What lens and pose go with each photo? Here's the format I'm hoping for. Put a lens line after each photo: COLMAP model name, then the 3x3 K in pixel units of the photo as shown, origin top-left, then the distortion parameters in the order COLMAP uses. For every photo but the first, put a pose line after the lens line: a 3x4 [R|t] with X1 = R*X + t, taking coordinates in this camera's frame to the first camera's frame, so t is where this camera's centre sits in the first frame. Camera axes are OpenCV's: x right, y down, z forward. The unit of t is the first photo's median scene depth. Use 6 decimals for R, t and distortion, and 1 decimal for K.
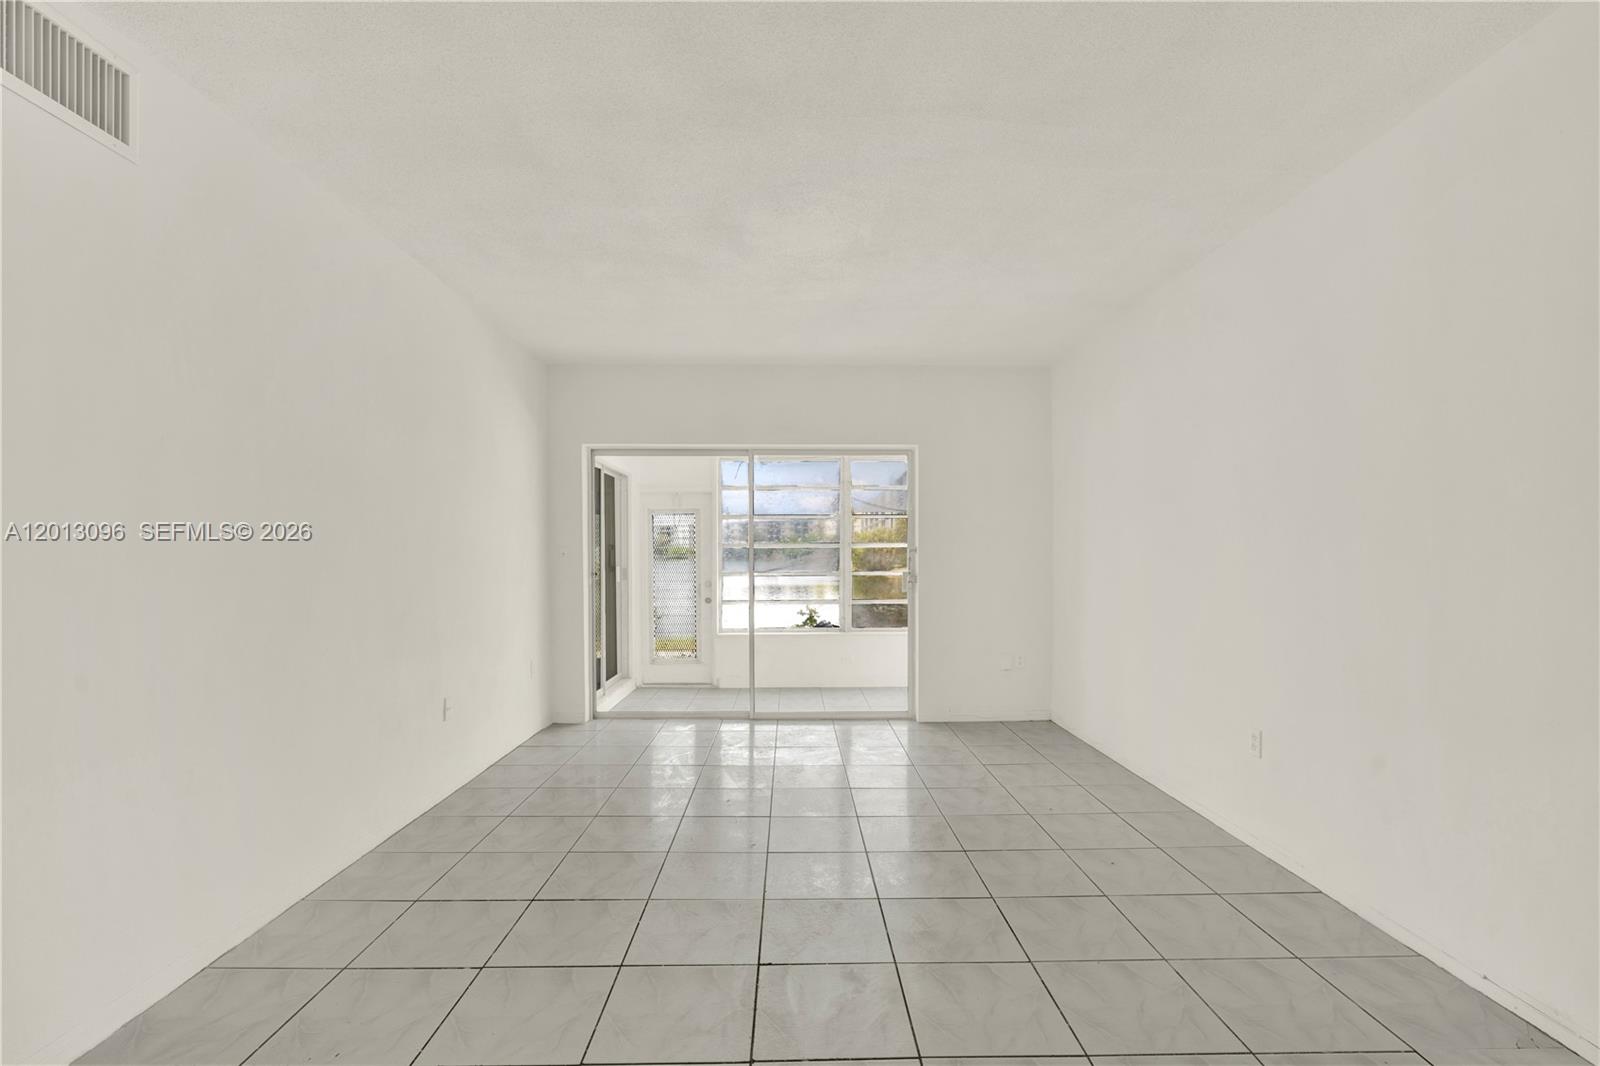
lens RADIAL K [[715.3, 0, 802.2], [0, 715.3, 563.3], [0, 0, 1]] dist [-0.012611, 0.000129]
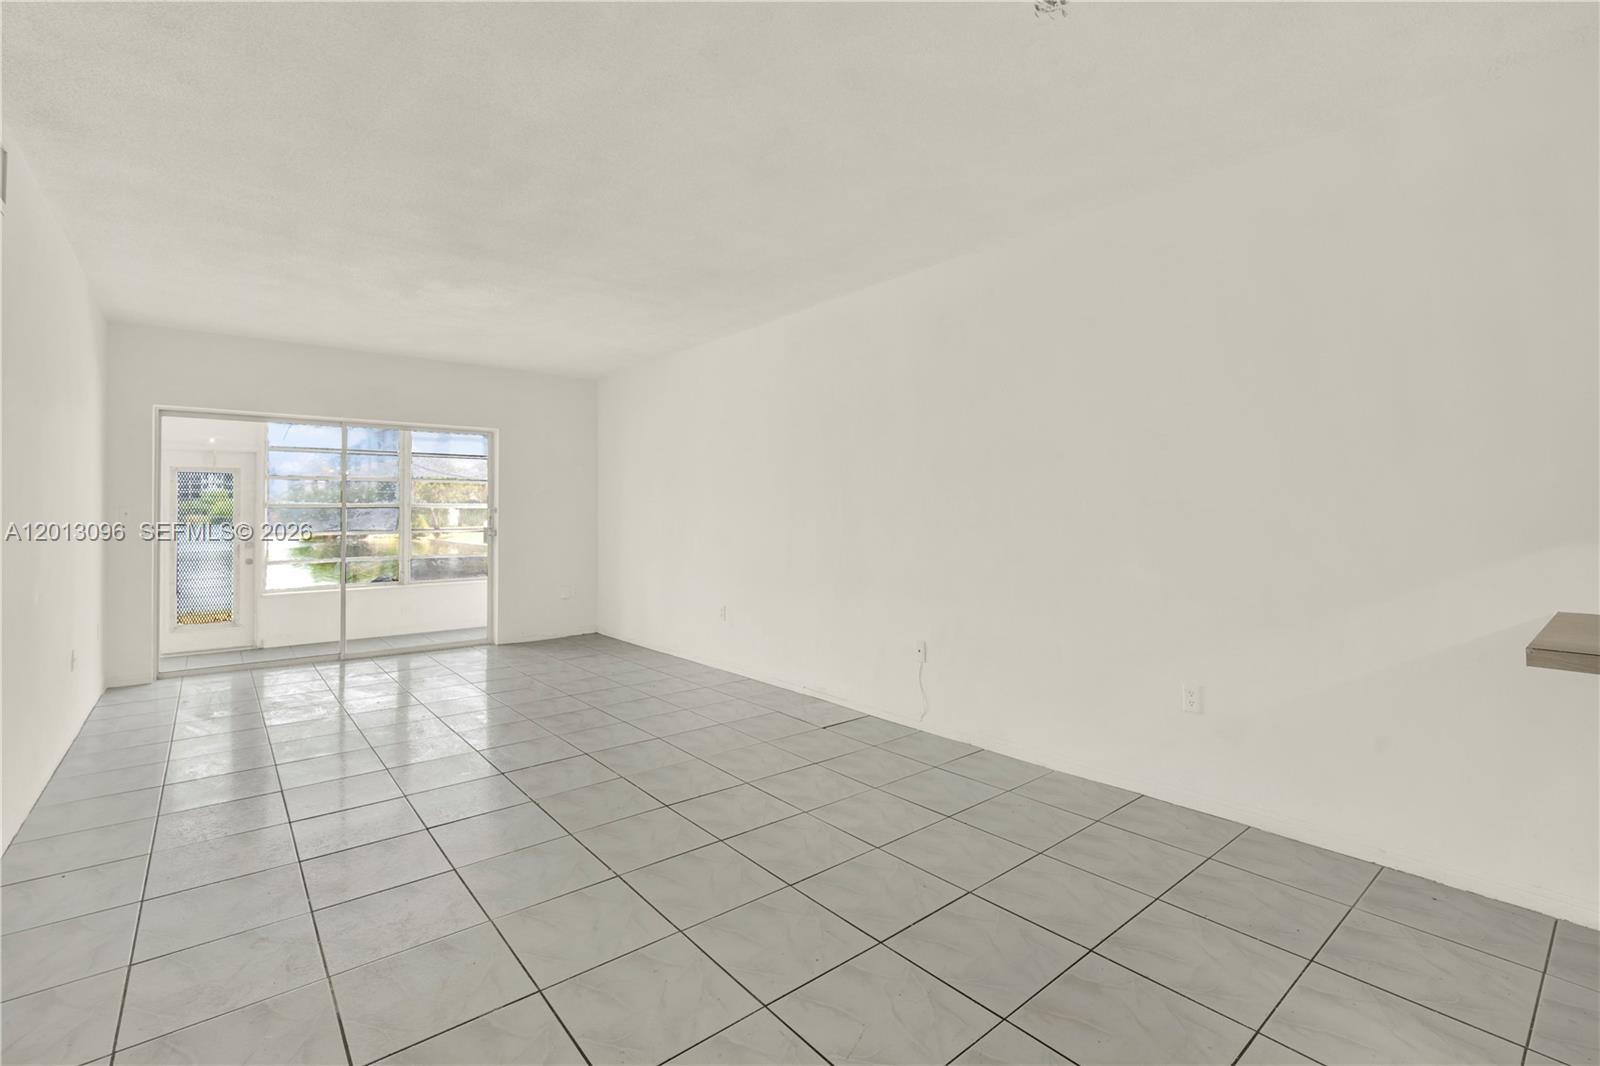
lens RADIAL K [[714.2, 0, 795.2], [0, 714.2, 554.7], [0, 0, 1]] dist [-0.010596, 0.000548]
pose [[0.778229, -0.034741, 0.627019, -0.169699], [0.009805, 0.999019, 0.043183, 0.007765], [-0.627904, -0.027458, 0.777806, -0.254030]]
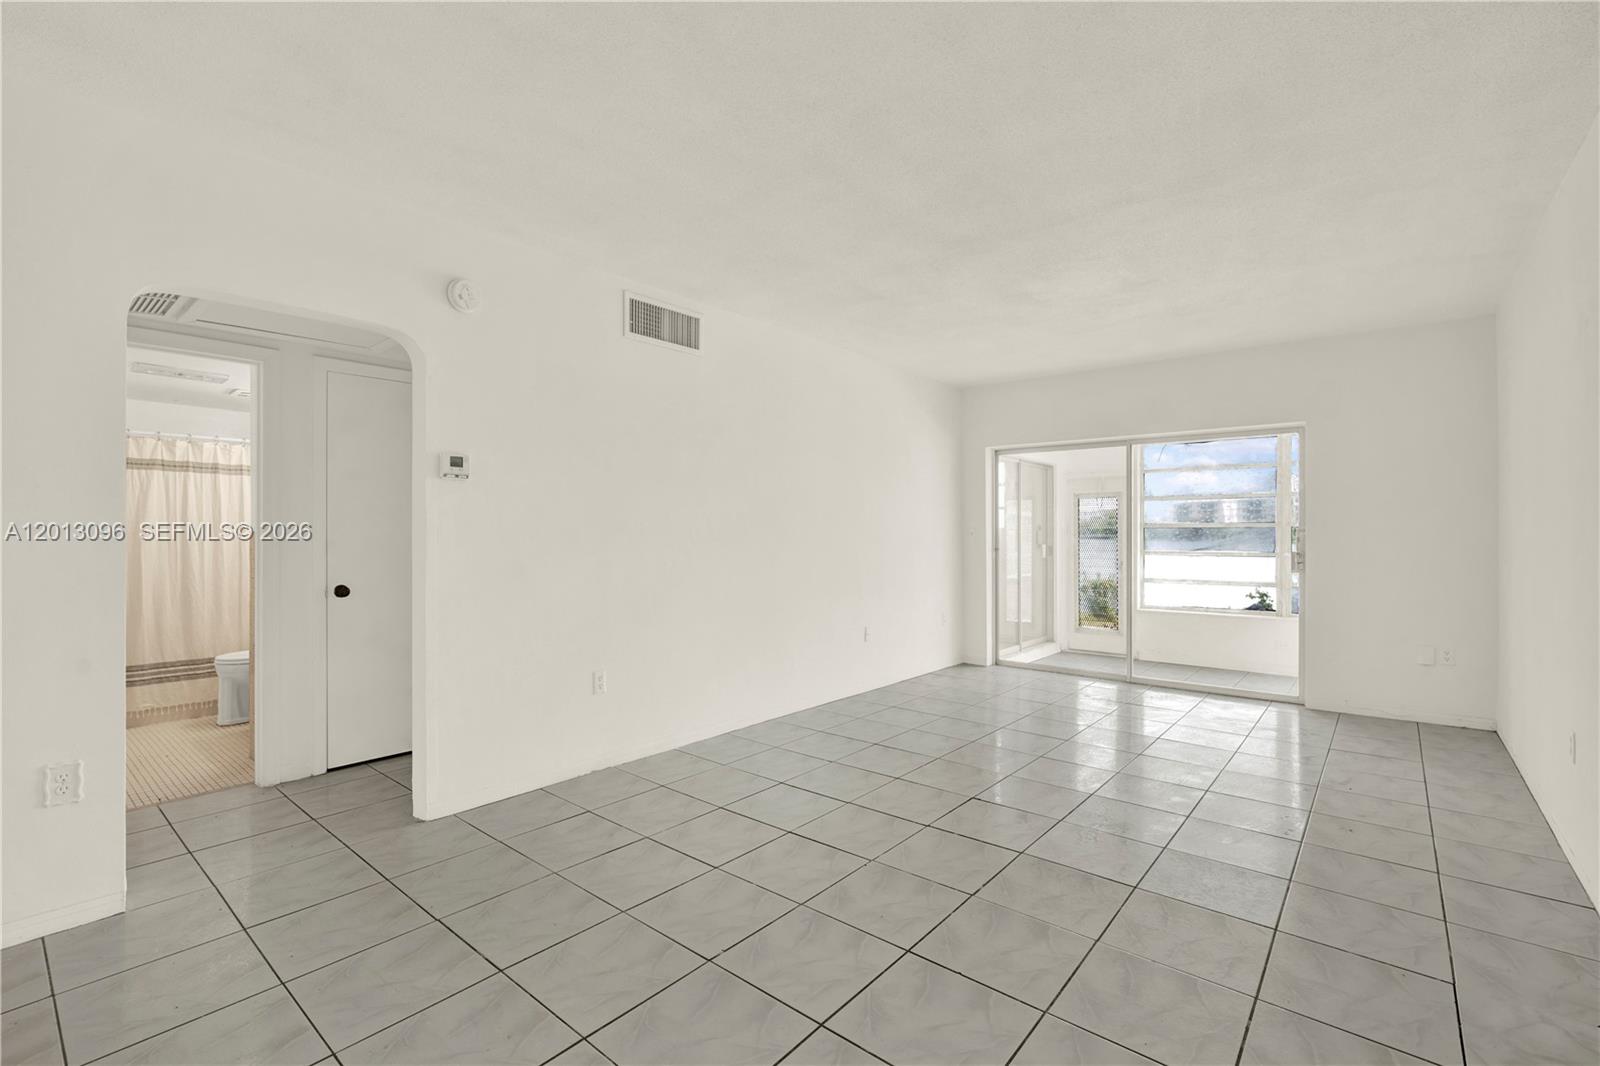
lens RADIAL K [[708.9, 0, 800.0], [0, 708.9, 533.0], [0, 0, 1]] dist [0.020861, 0.000154]
pose [[0.756952, 0.002103, -0.653468, 0.208046], [-0.011152, 0.999891, -0.009699, 0.002347], [0.653376, 0.014629, 0.756892, -0.134527]]
